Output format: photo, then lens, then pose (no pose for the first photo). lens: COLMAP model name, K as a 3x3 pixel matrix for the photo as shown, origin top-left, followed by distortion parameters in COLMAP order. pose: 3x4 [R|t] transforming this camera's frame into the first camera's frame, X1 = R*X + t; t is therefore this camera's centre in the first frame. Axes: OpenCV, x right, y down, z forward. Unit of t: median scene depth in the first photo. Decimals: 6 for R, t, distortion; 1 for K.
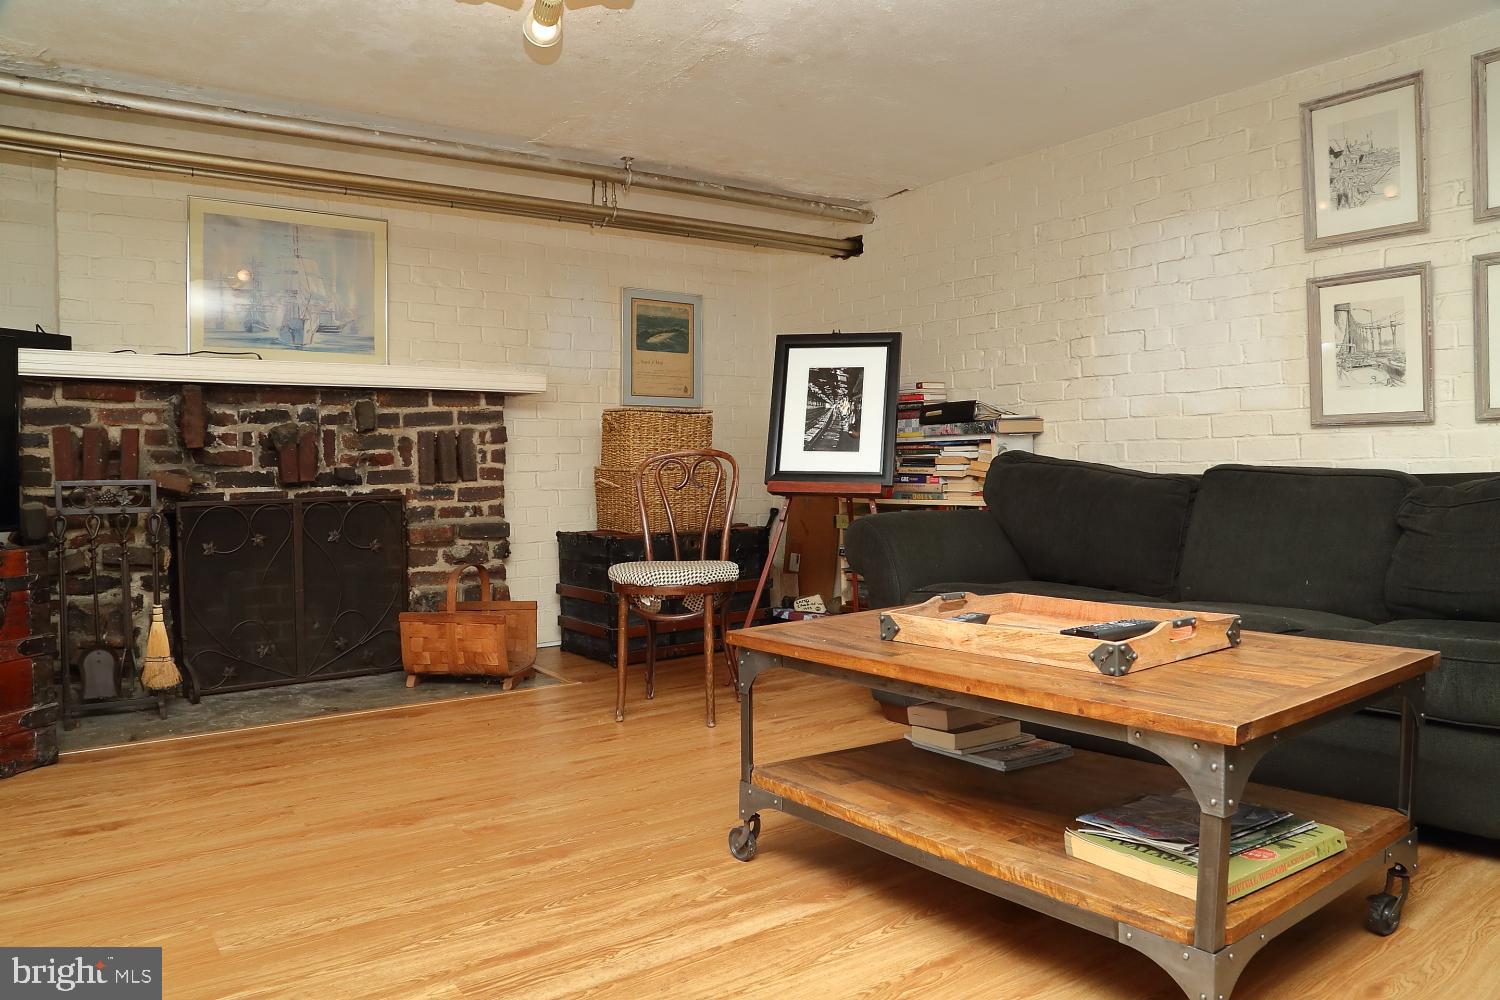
lens RADIAL K [[1033.9, 0, 749.0], [0, 1033.9, 495.8], [0, 0, 1]] dist [-0.073364, 0.019446]
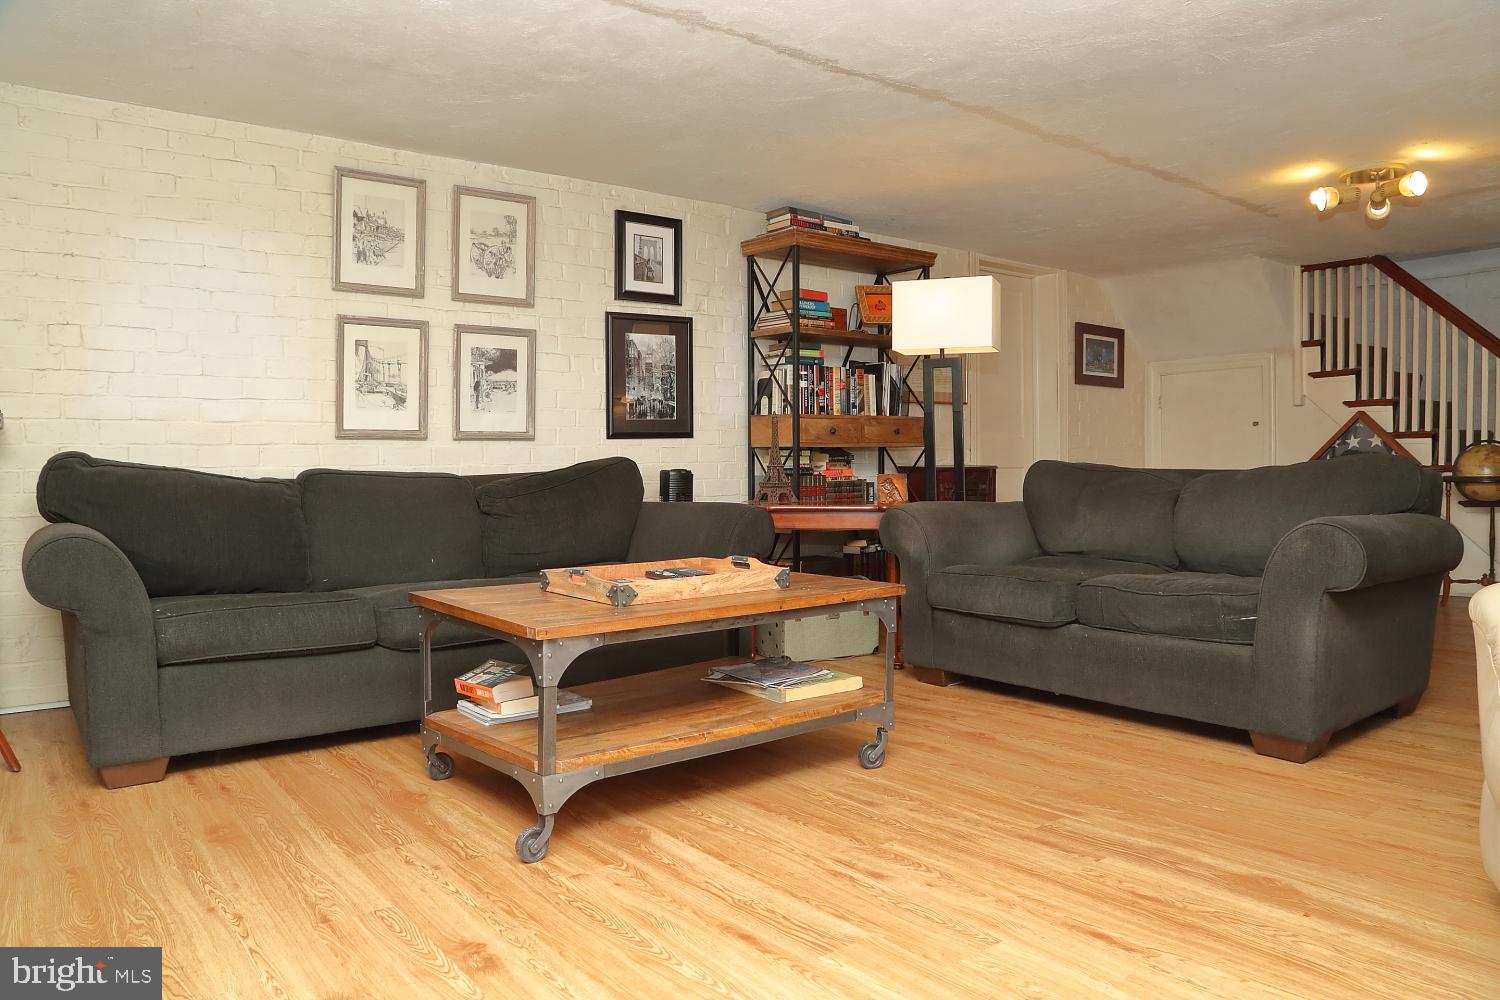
lens RADIAL K [[1033.9, 0, 746.9], [0, 1033.9, 499.9], [0, 0, 1]] dist [-0.073364, 0.019446]
pose [[-0.030851, -0.015599, 0.999402, -0.725644], [0.035453, 0.999232, 0.016691, 0.002240], [-0.998895, 0.035947, -0.030274, 0.605139]]
